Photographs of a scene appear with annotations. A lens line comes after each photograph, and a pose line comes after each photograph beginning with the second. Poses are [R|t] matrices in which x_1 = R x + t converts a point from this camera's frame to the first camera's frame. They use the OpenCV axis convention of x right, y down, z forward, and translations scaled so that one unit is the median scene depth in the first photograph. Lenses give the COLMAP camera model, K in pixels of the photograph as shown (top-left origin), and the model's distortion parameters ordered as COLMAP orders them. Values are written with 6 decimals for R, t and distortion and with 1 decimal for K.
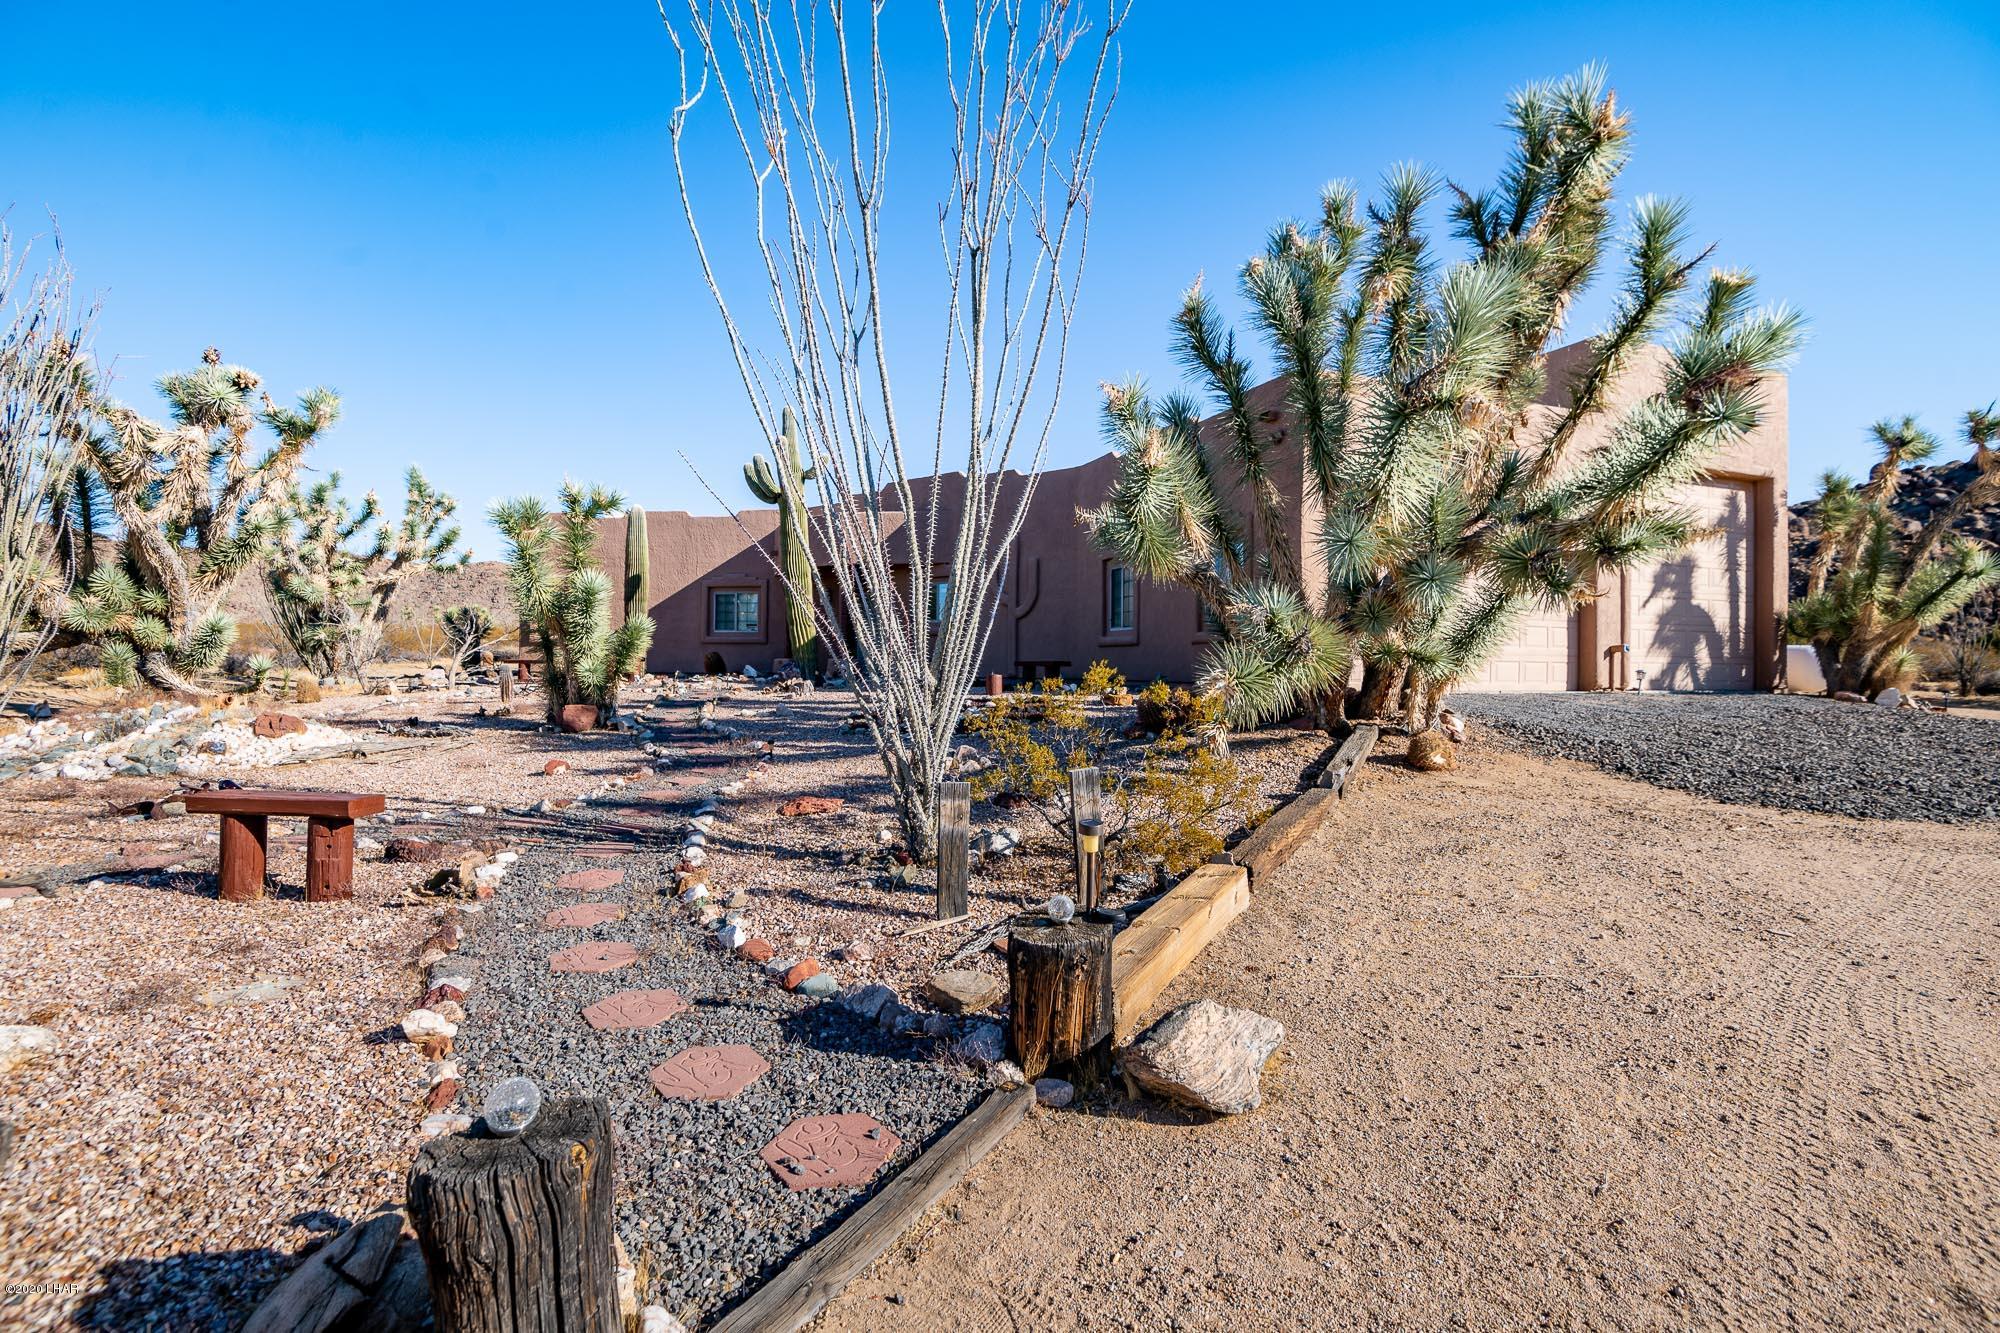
lens RADIAL K [[897.6, 0, 1004.7], [0, 897.6, 663.5], [0, 0, 1]] dist [0.024145, -0.018364]
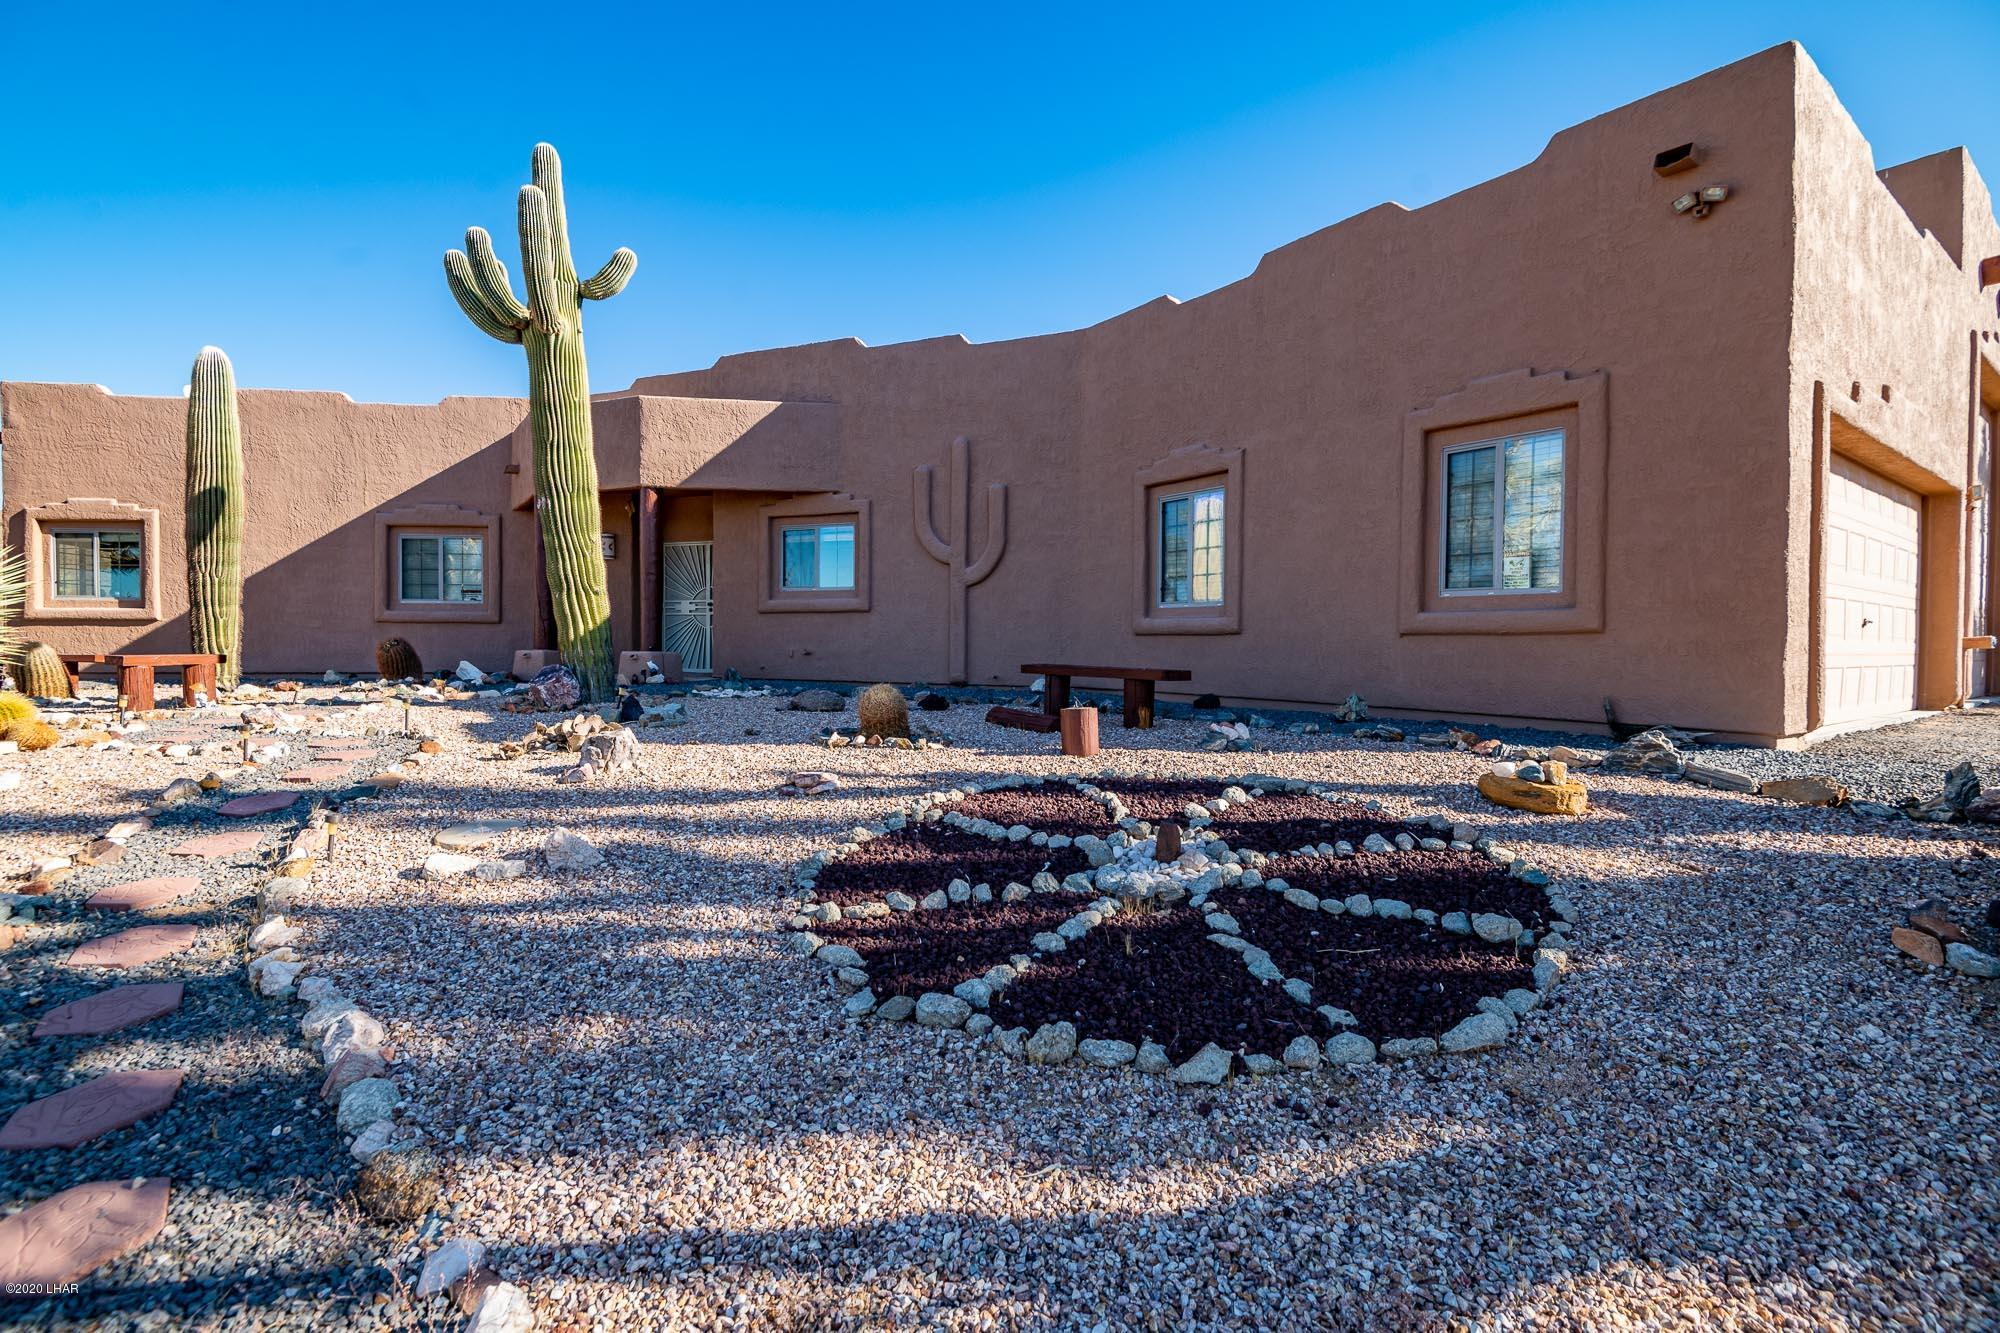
lens RADIAL K [[897.6, 0, 1004.7], [0, 897.6, 663.5], [0, 0, 1]] dist [0.024145, -0.018364]
pose [[0.967620, -0.007883, 0.252290, -0.149820], [0.000728, 0.999595, 0.028440, -0.019955], [-0.252412, -0.027335, 0.967234, 0.543660]]
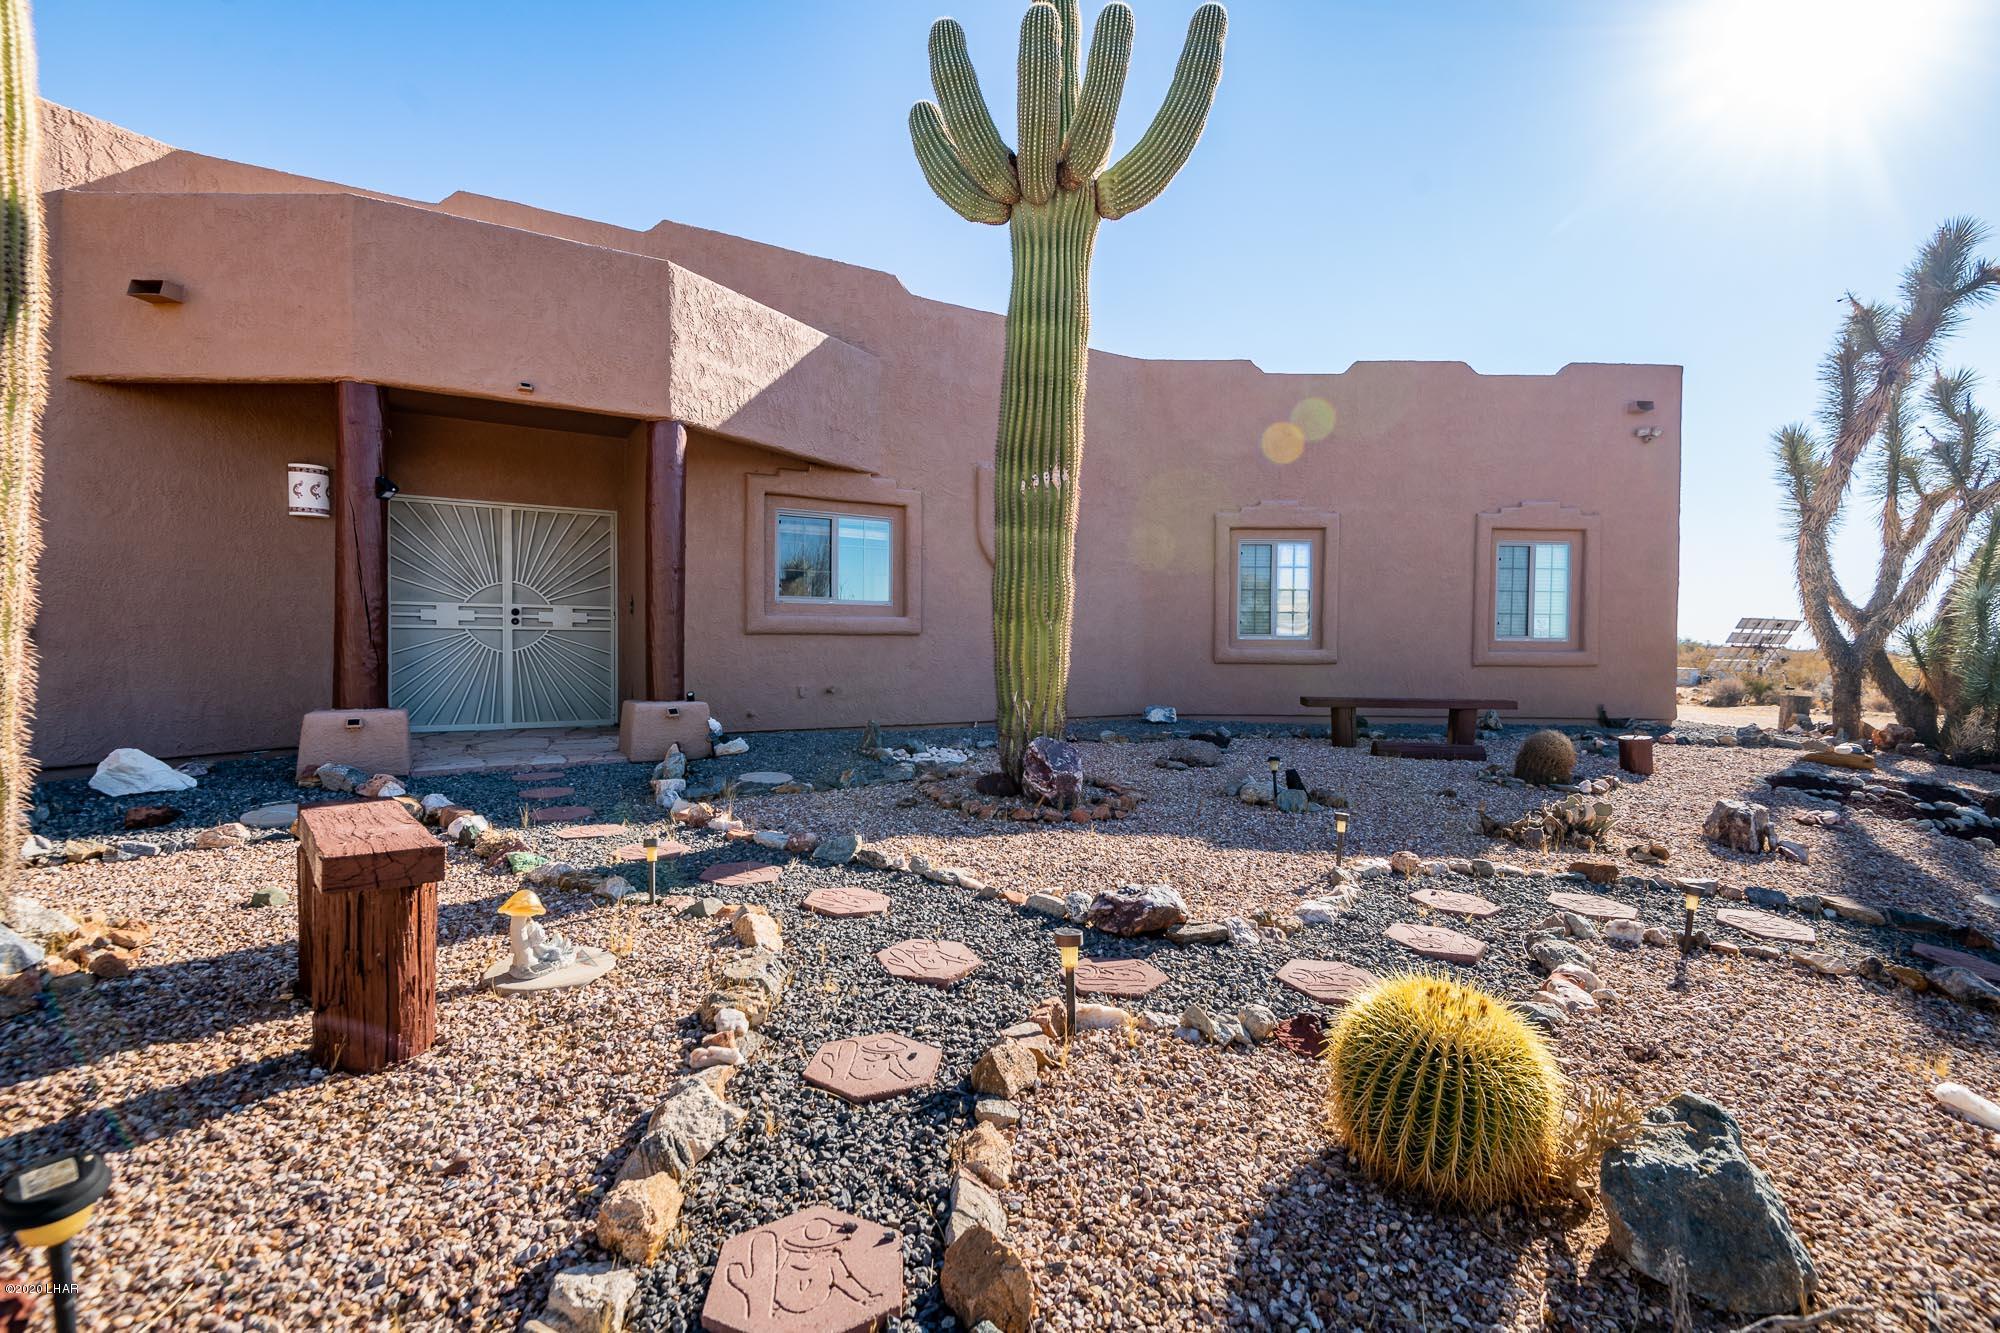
lens RADIAL K [[897.6, 0, 1004.7], [0, 897.6, 663.5], [0, 0, 1]] dist [0.024145, -0.018364]
pose [[0.368043, -0.027101, 0.929414, -0.643383], [-0.007720, 0.999452, 0.032200, -0.045257], [-0.929777, -0.019026, 0.367632, 1.082249]]
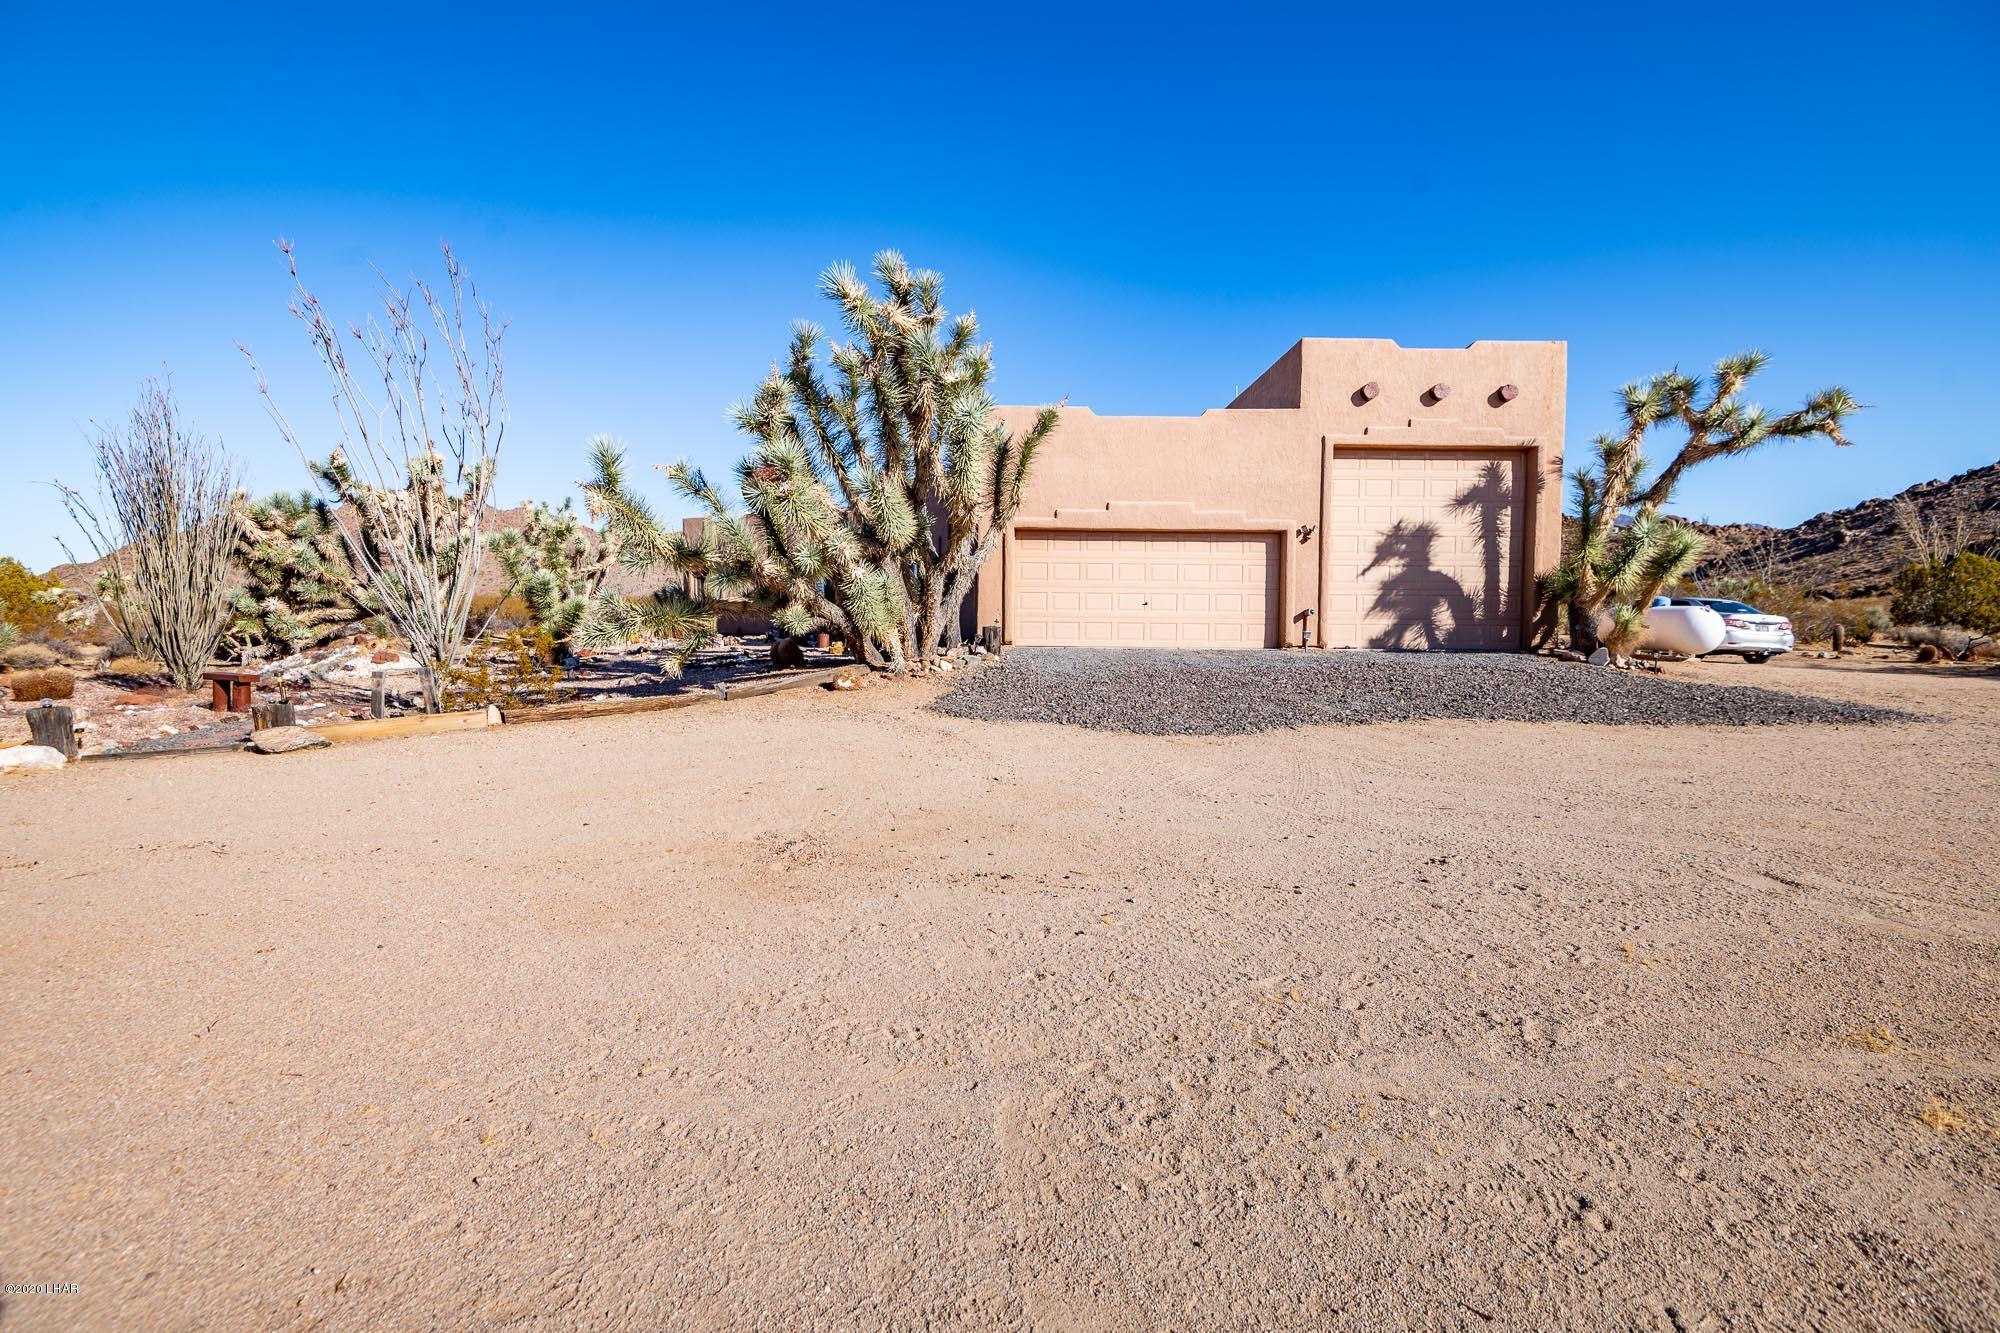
lens RADIAL K [[897.6, 0, 1004.7], [0, 897.6, 663.5], [0, 0, 1]] dist [0.024145, -0.018364]
pose [[0.937769, 0.013025, -0.347015, 0.673012], [0.000635, 0.999230, 0.039220, 0.003654], [0.347258, -0.037000, 0.937039, -0.208568]]
